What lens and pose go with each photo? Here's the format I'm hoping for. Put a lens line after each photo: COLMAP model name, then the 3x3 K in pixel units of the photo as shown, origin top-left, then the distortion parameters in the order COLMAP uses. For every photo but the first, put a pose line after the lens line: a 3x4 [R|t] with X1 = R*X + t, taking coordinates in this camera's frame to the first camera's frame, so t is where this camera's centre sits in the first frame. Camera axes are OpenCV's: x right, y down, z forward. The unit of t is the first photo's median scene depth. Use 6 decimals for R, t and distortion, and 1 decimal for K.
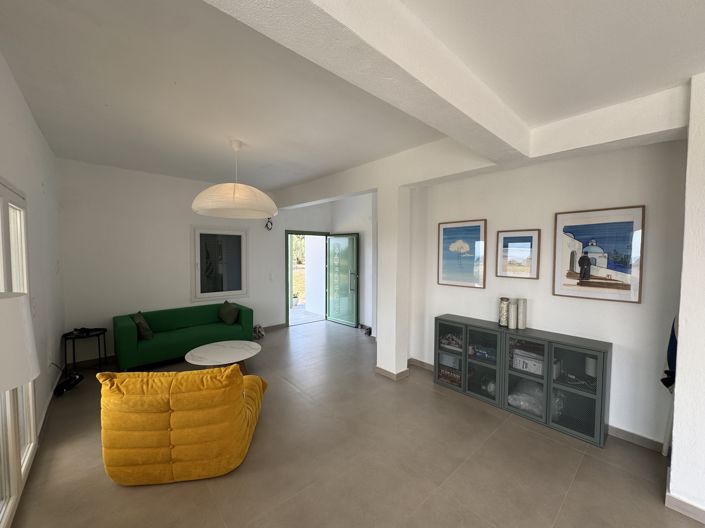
lens RADIAL K [[282.1, 0, 352.5], [0, 282.1, 264.0], [0, 0, 1]] dist [-0.001463, -0.000126]
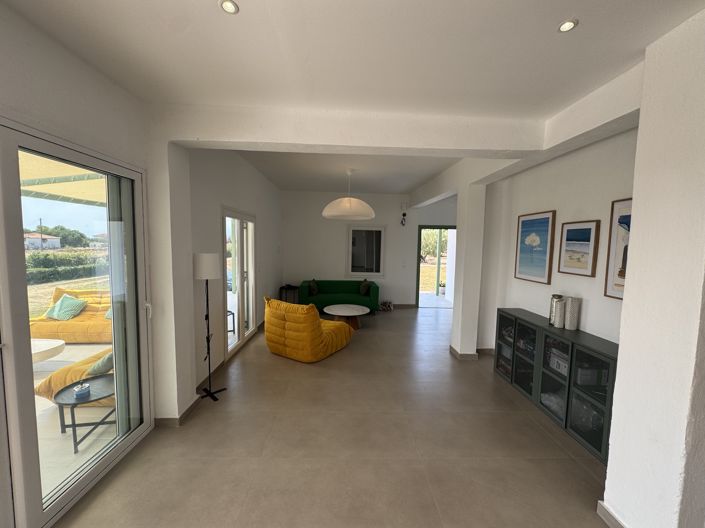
lens RADIAL K [[282.1, 0, 352.5], [0, 282.1, 264.0], [0, 0, 1]] dist [-0.001463, -0.000126]
pose [[0.769454, 0.058862, -0.635984, 0.557351], [-0.042767, 0.998258, 0.040649, 0.008199], [0.637269, -0.004078, 0.770631, -0.141237]]
